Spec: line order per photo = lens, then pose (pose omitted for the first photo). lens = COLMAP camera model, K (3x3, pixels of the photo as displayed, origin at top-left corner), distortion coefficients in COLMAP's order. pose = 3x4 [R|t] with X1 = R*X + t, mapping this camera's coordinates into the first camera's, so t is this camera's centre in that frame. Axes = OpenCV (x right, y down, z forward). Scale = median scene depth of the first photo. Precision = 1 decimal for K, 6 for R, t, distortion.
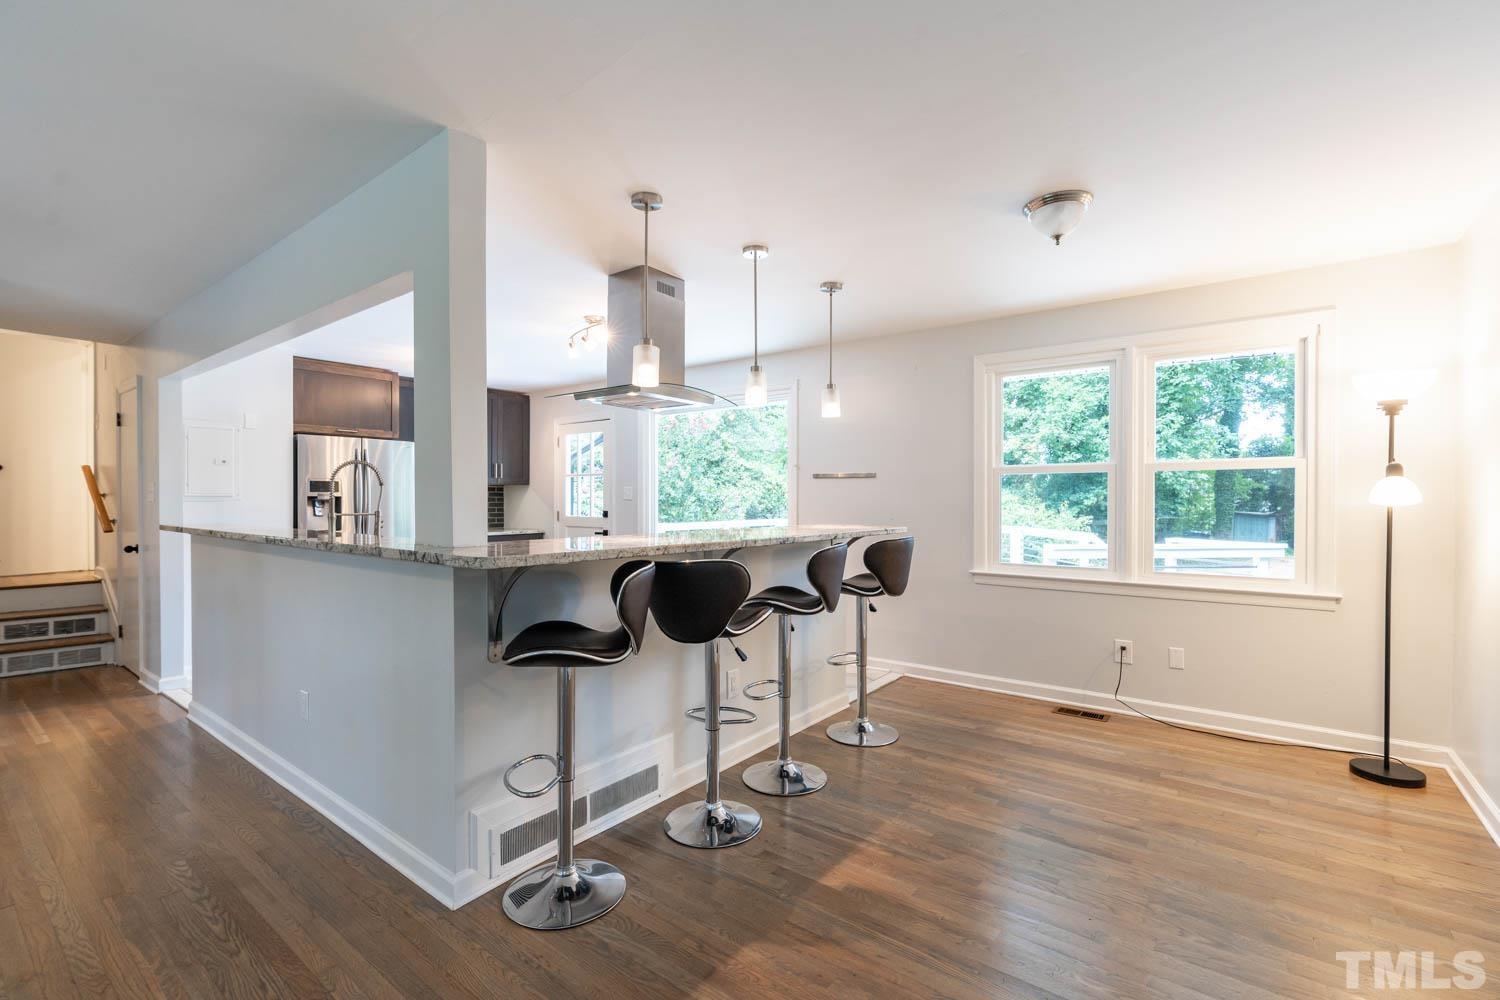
lens RADIAL K [[667.7, 0, 740.4], [0, 667.7, 508.7], [0, 0, 1]] dist [-0.010455, 0.002015]
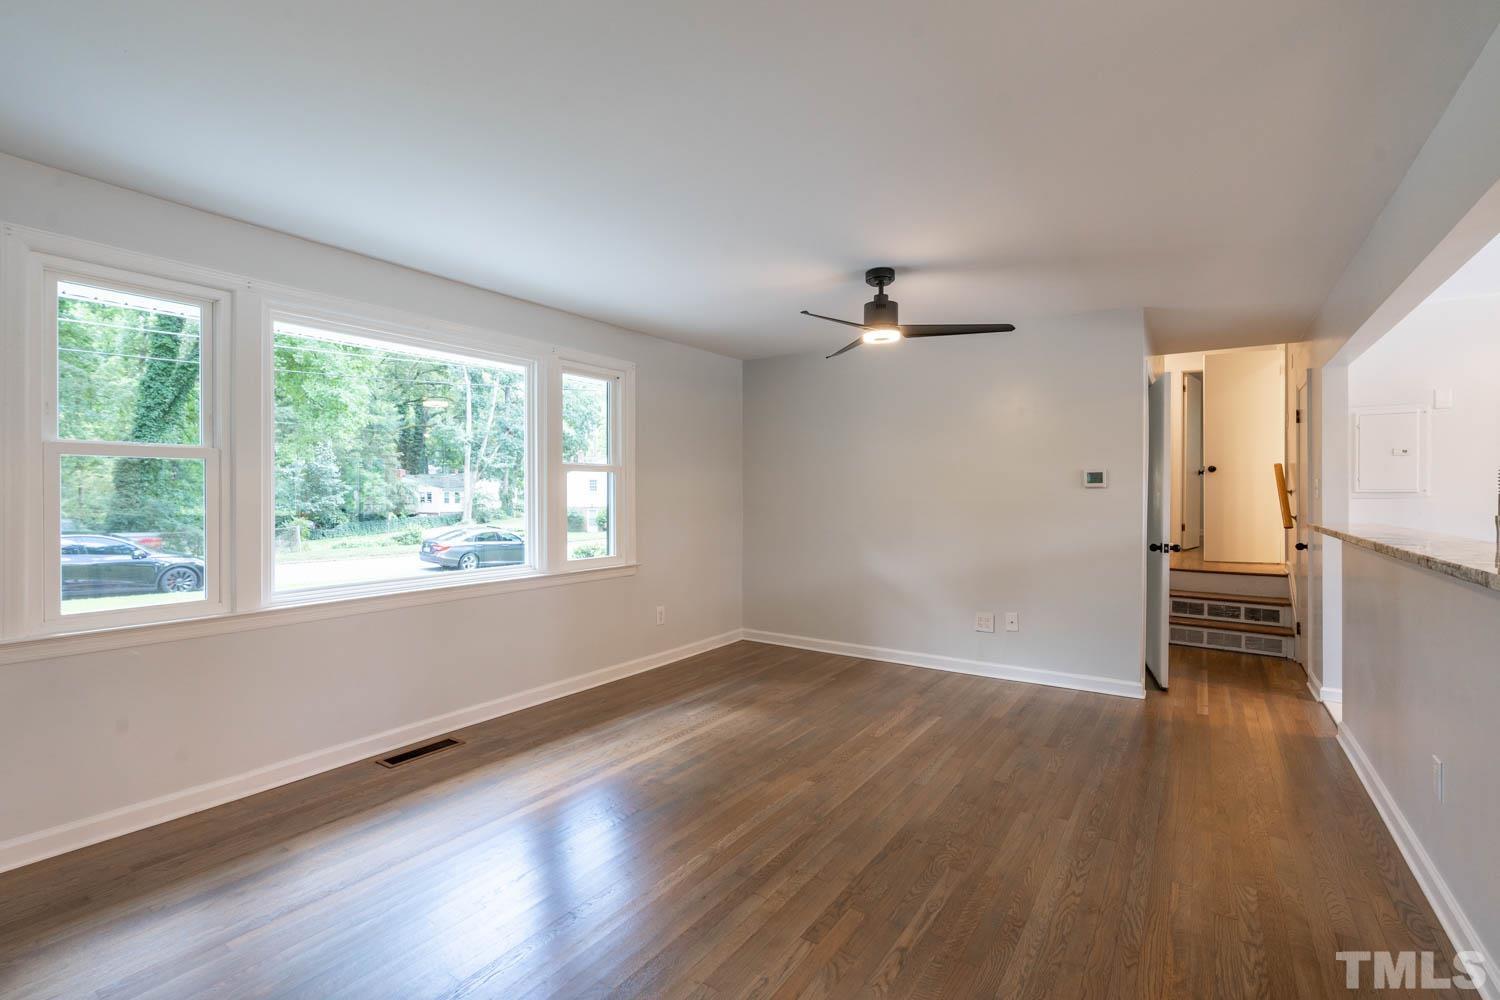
lens RADIAL K [[667.7, 0, 742.9], [0, 667.7, 494.1], [0, 0, 1]] dist [-0.010455, 0.002015]
pose [[0.053501, -0.002675, -0.998564, 0.023828], [-0.014539, 0.999888, -0.003457, -0.001551], [0.998462, 0.014703, 0.053456, 0.153713]]
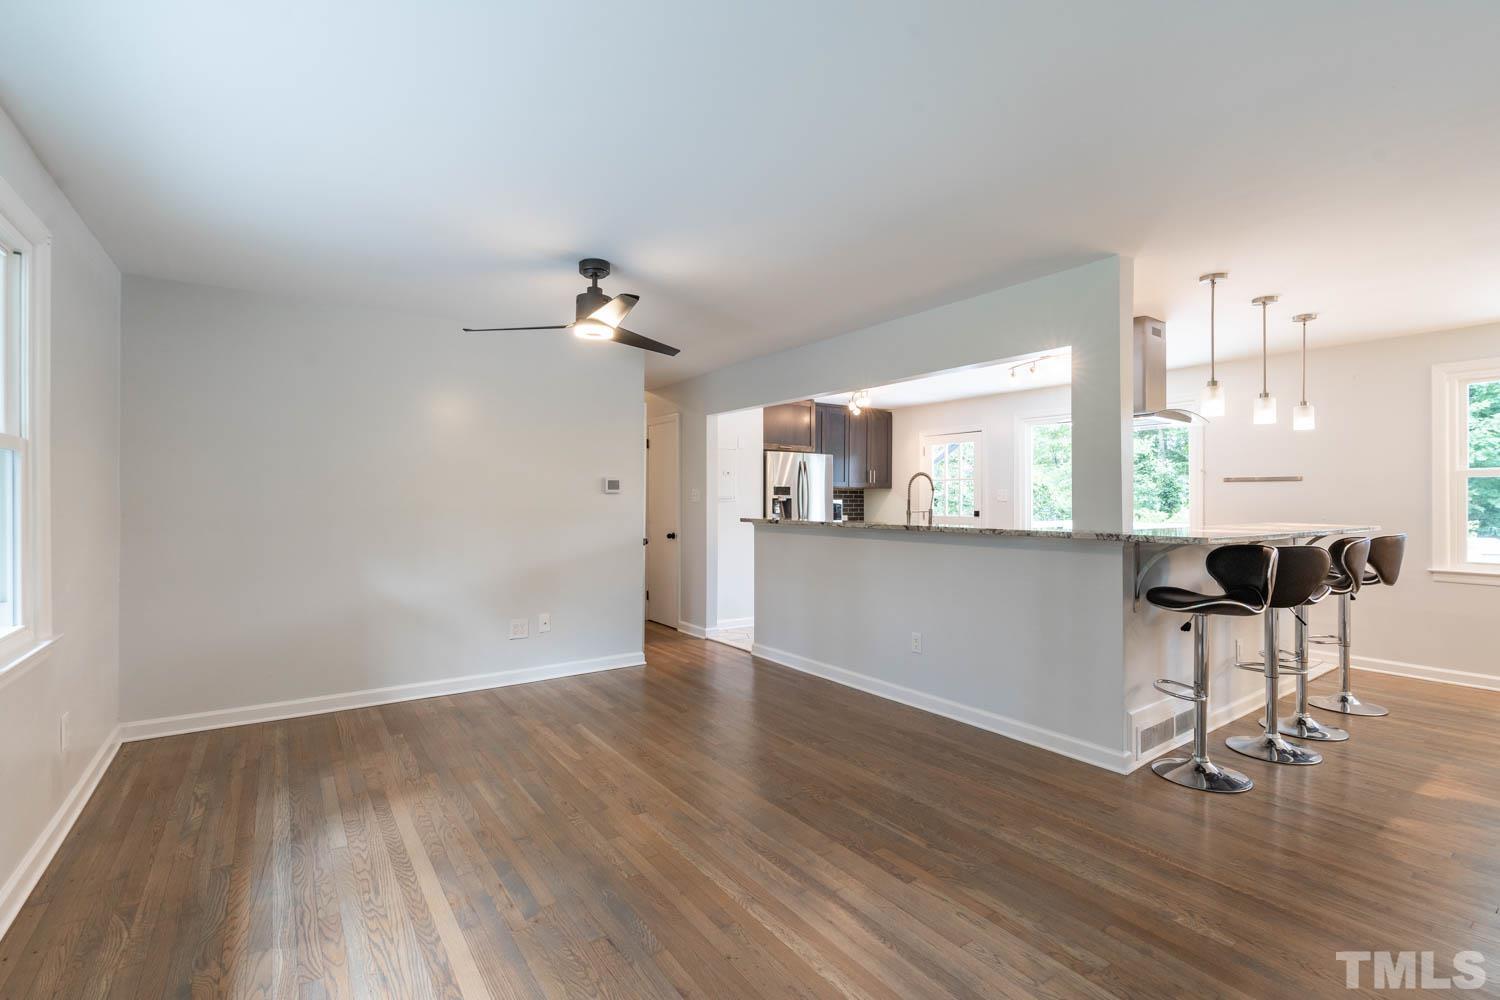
lens RADIAL K [[667.7, 0, 734.7], [0, 667.7, 496.3], [0, 0, 1]] dist [-0.010455, 0.002015]
pose [[0.952194, -0.002074, -0.305488, -0.467463], [-0.004563, 0.999769, -0.021010, 0.007632], [0.305461, 0.021400, 0.951964, -0.404002]]
